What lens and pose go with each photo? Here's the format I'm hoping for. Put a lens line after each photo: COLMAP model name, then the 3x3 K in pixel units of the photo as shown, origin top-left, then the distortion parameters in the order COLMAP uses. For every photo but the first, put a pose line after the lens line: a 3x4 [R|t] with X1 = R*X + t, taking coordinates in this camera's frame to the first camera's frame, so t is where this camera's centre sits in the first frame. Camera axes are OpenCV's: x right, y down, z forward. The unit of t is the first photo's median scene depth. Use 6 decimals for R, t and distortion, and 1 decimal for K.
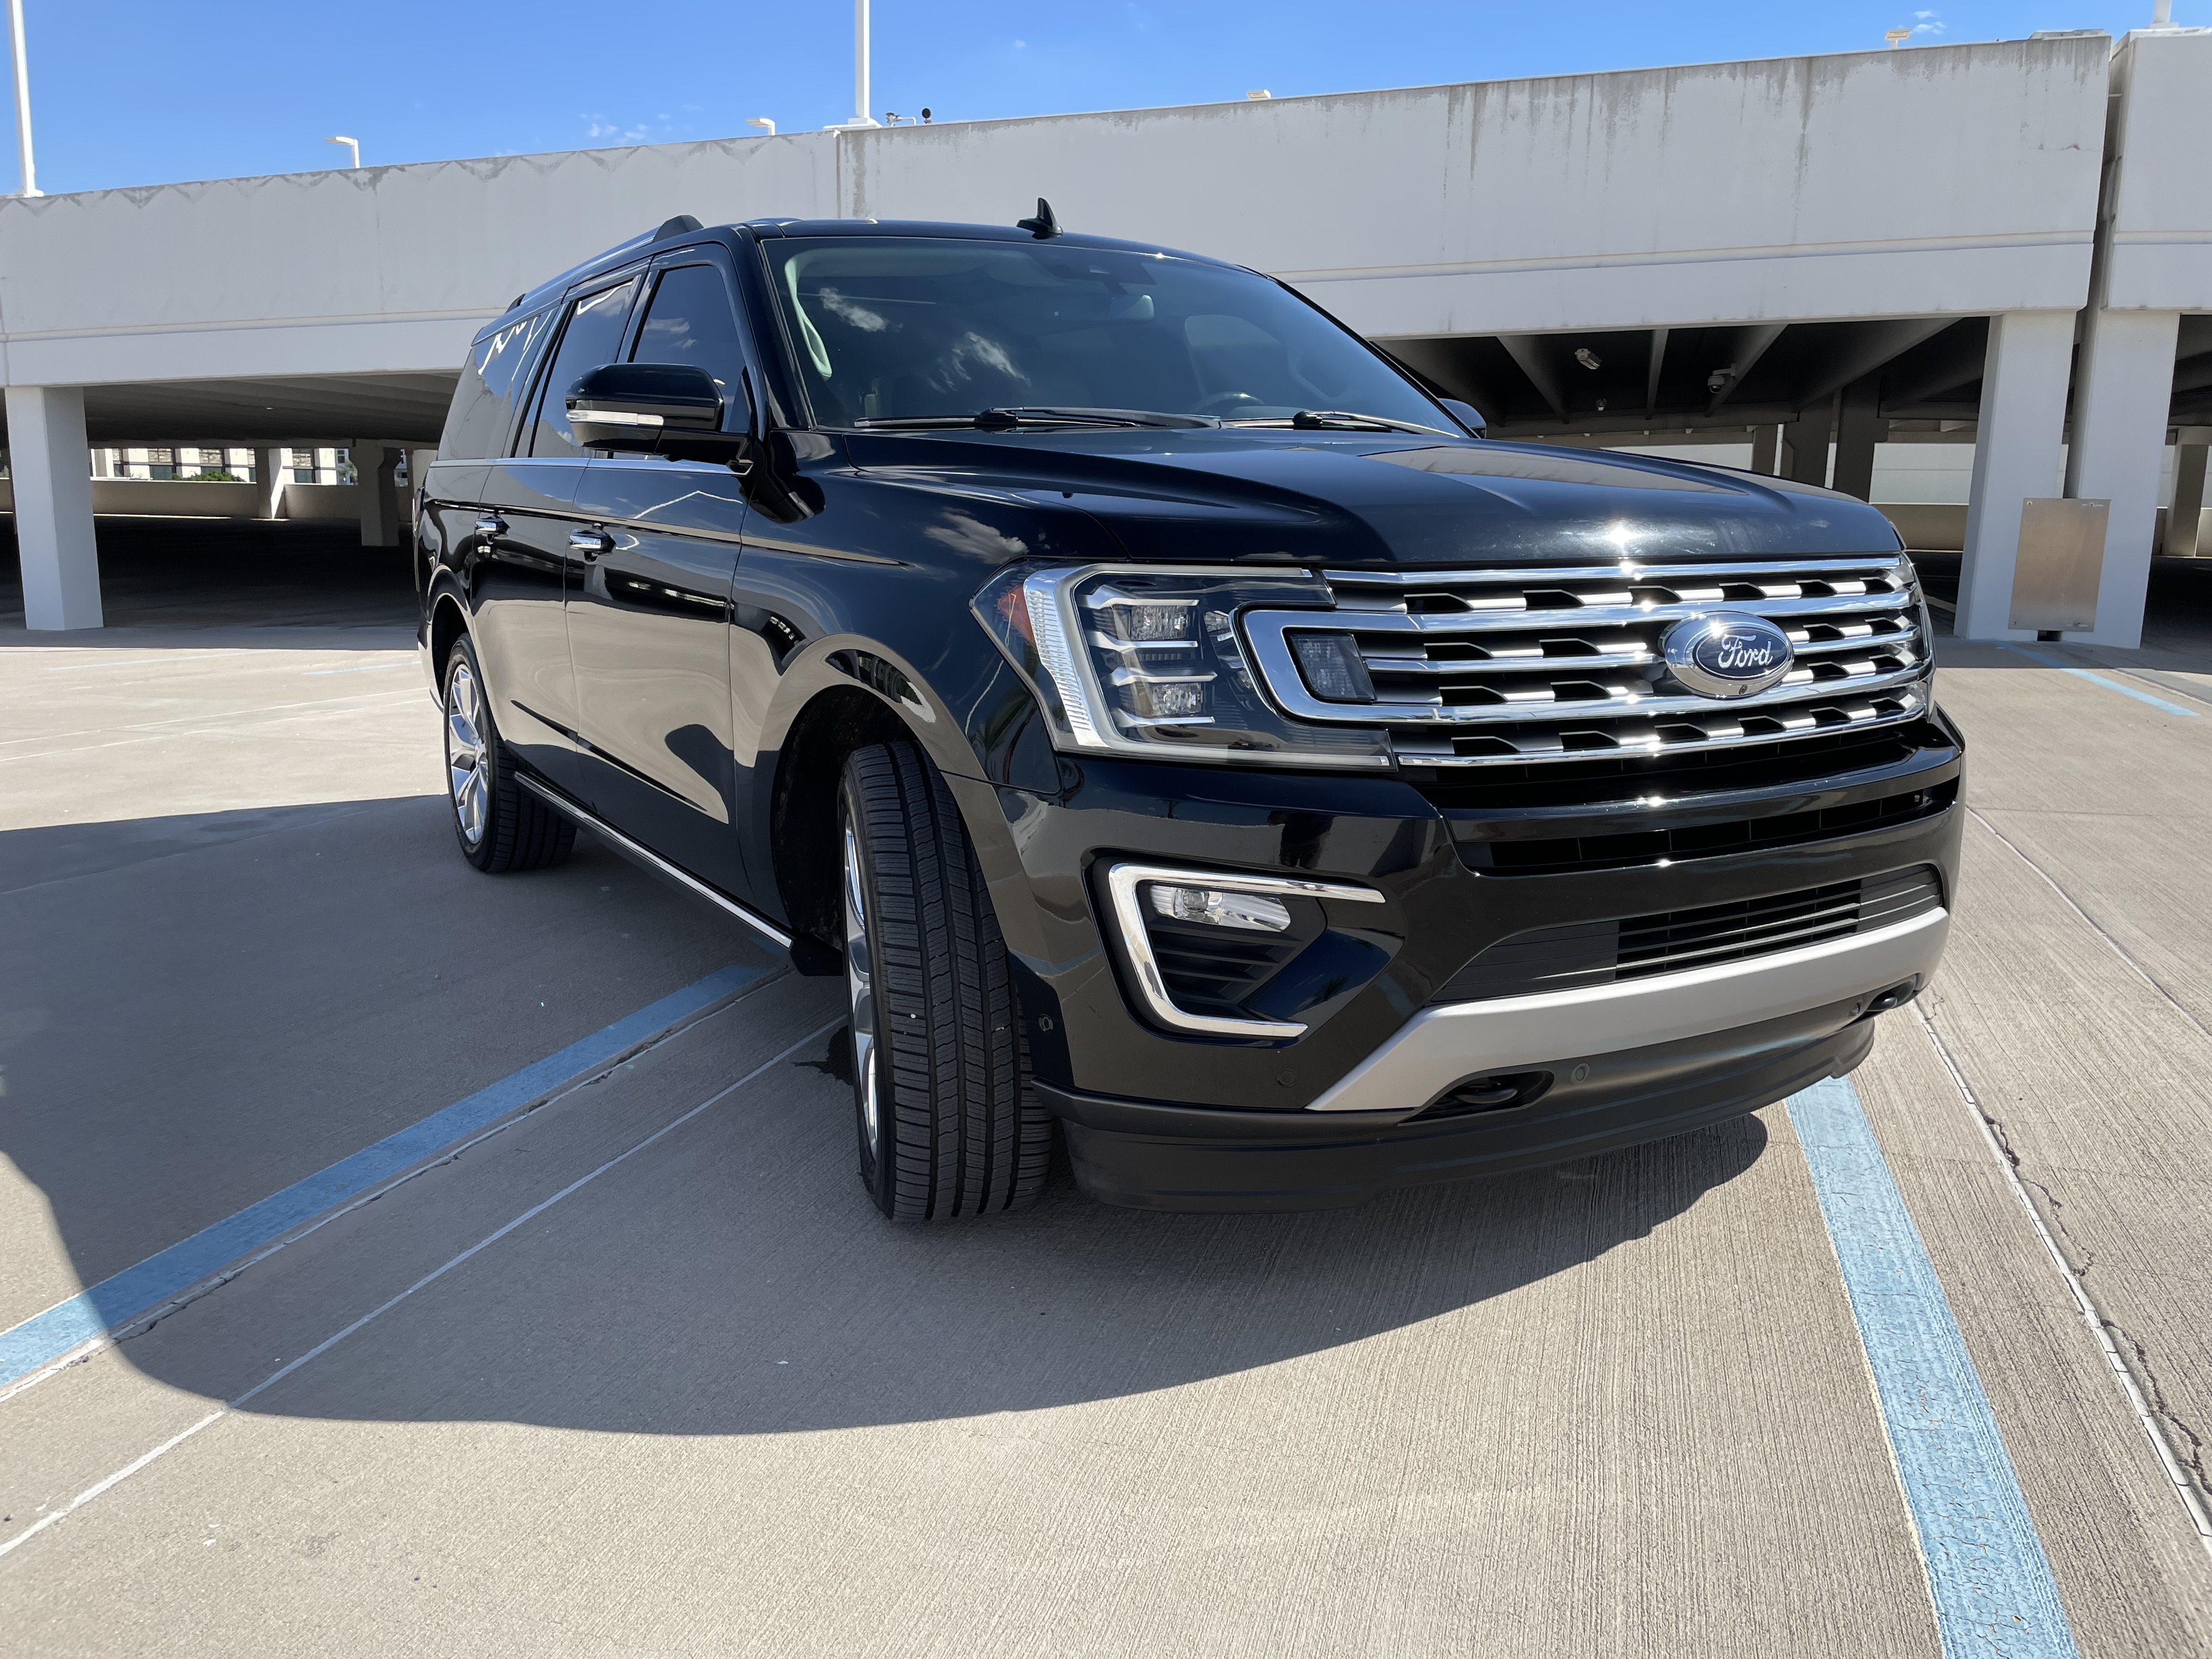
lens RADIAL K [[1687.8, 0, 1114.7], [0, 1687.8, 838.7], [0, 0, 1]] dist [0.064749, -0.098079]
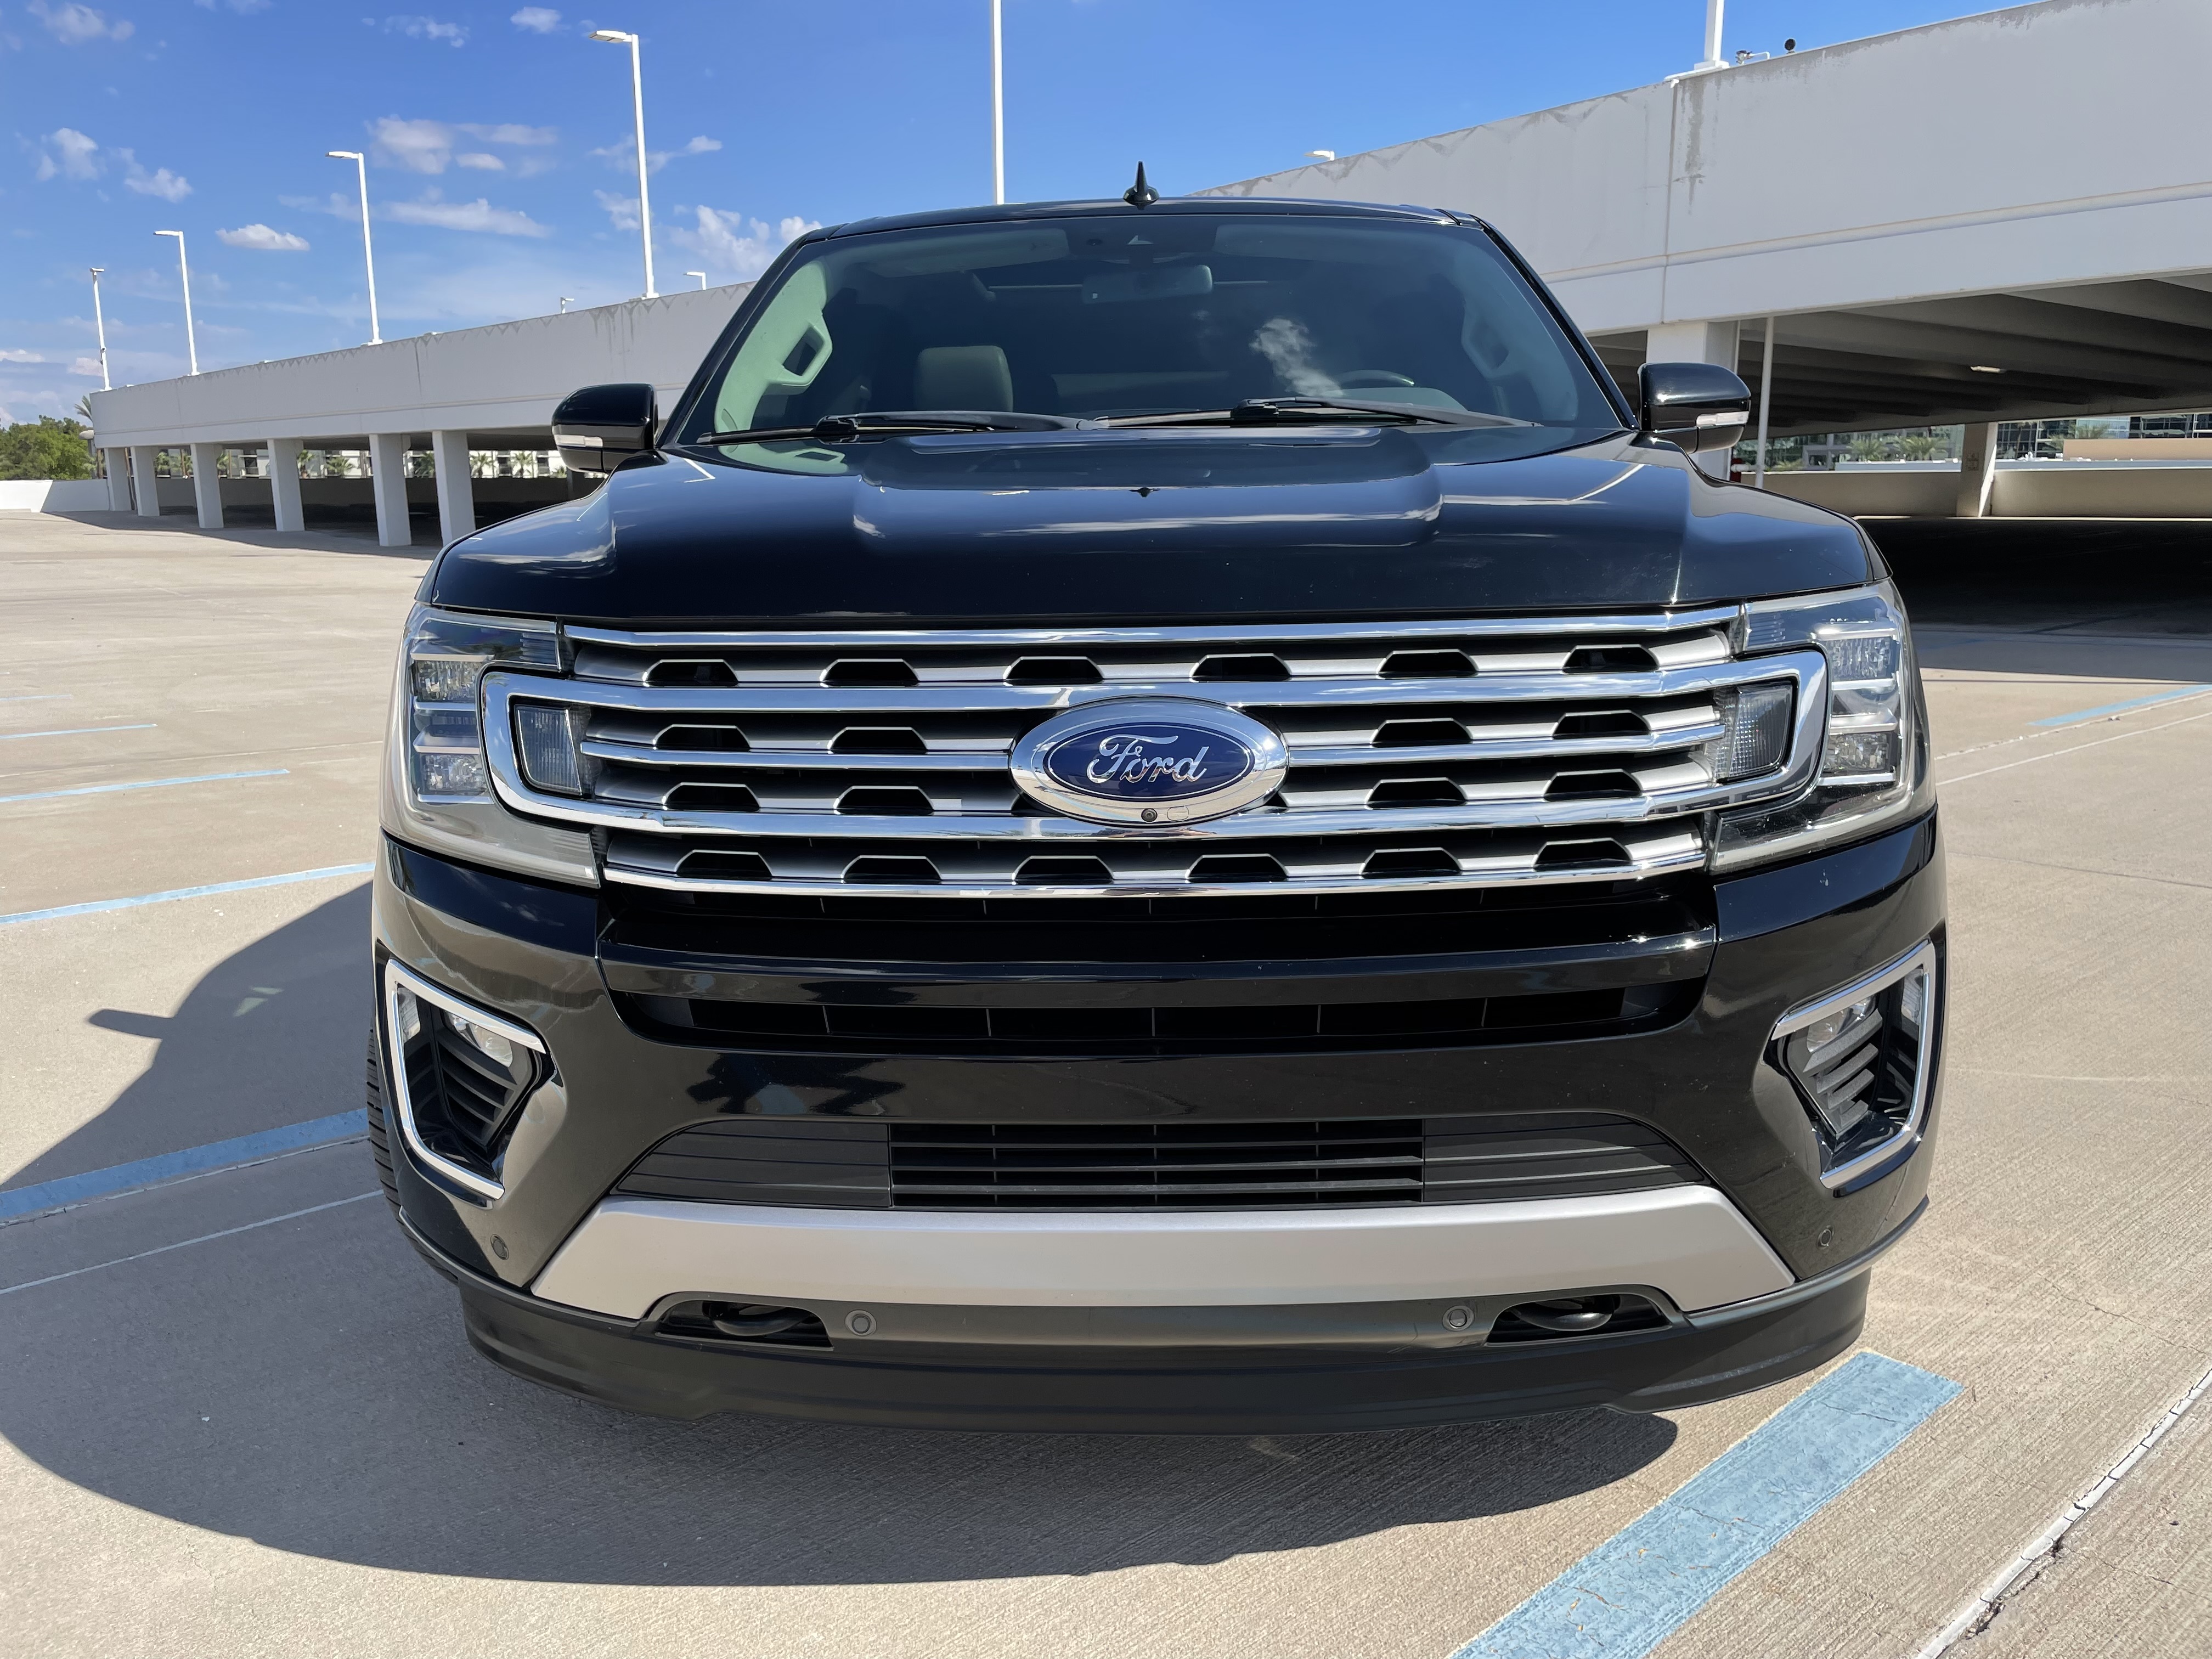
lens RADIAL K [[1681.7, 0, 1108.4], [0, 1681.7, 836.7], [0, 0, 1]] dist [0.081842, -0.121923]
pose [[0.839820, 0.090724, -0.535230, 0.603259], [-0.084945, 0.995753, 0.035499, -0.086281], [0.536178, 0.015652, 0.843960, 0.364547]]
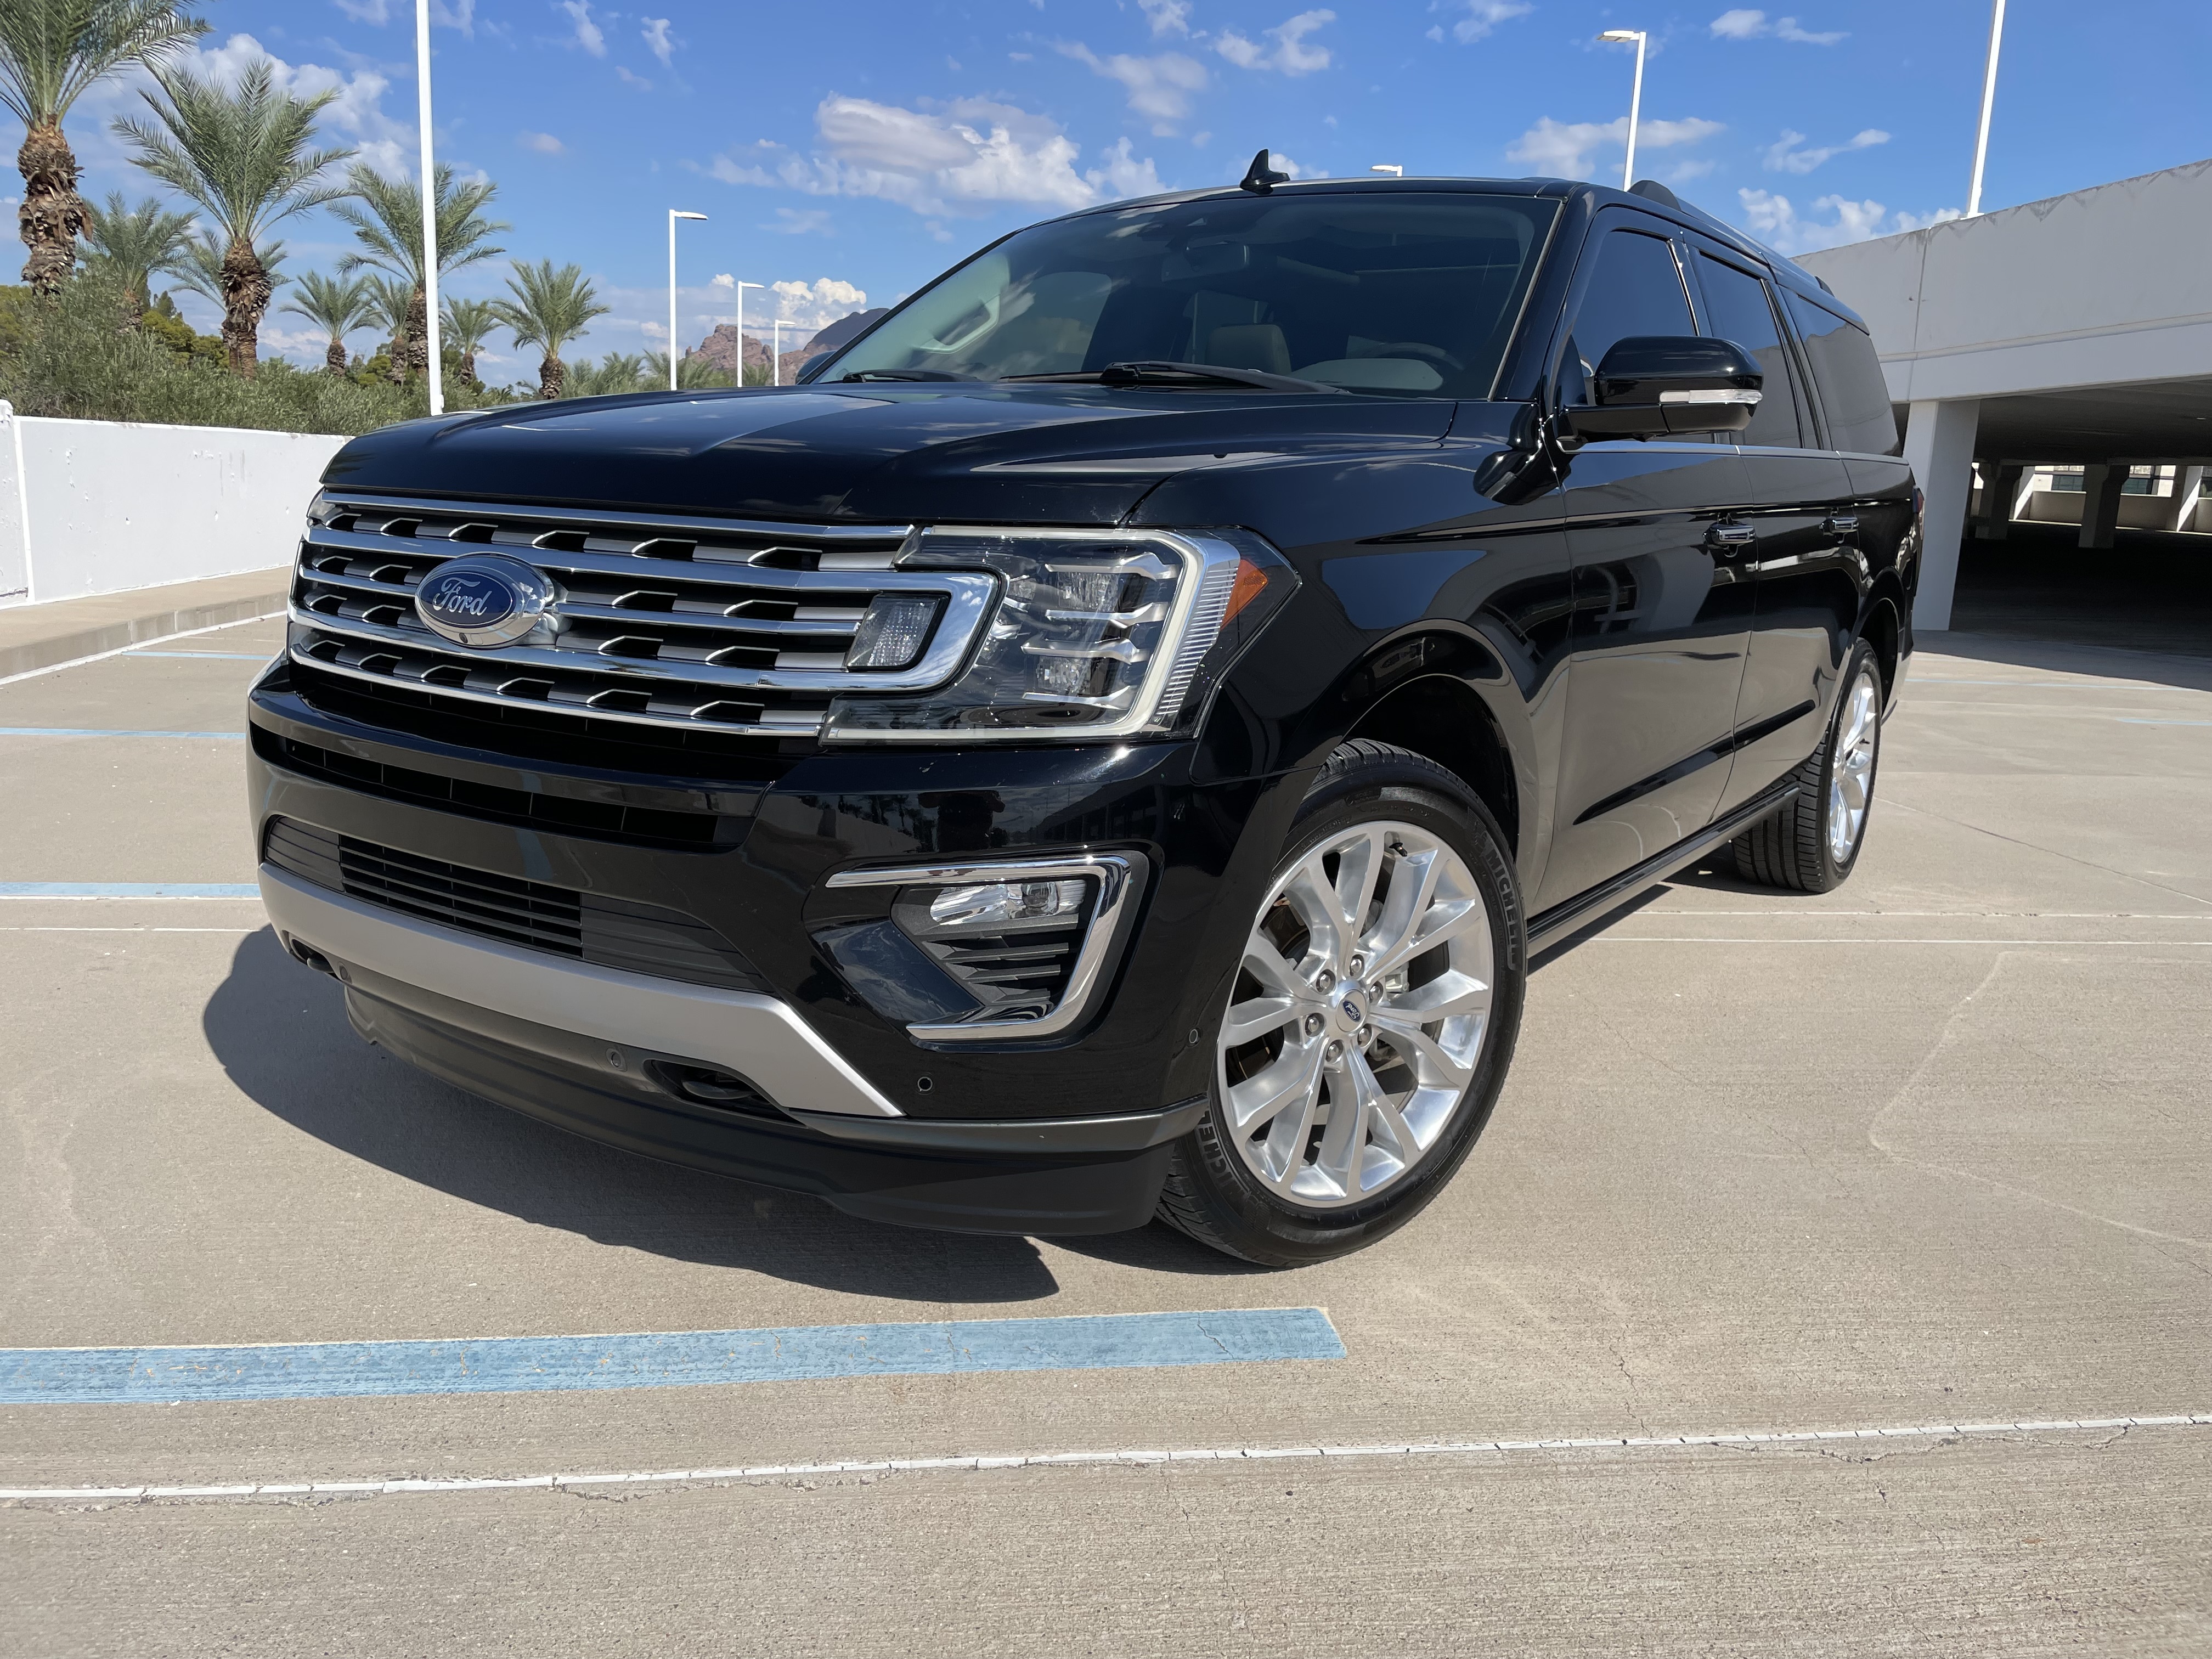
lens RADIAL K [[1671.5, 0, 1112.4], [0, 1671.5, 834.8], [0, 0, 1]] dist [0.077315, -0.104040]
pose [[0.404098, 0.200379, -0.892498, 1.147257], [-0.211364, 0.969760, 0.122026, -0.144960], [0.889961, 0.139331, 0.434231, 0.788981]]
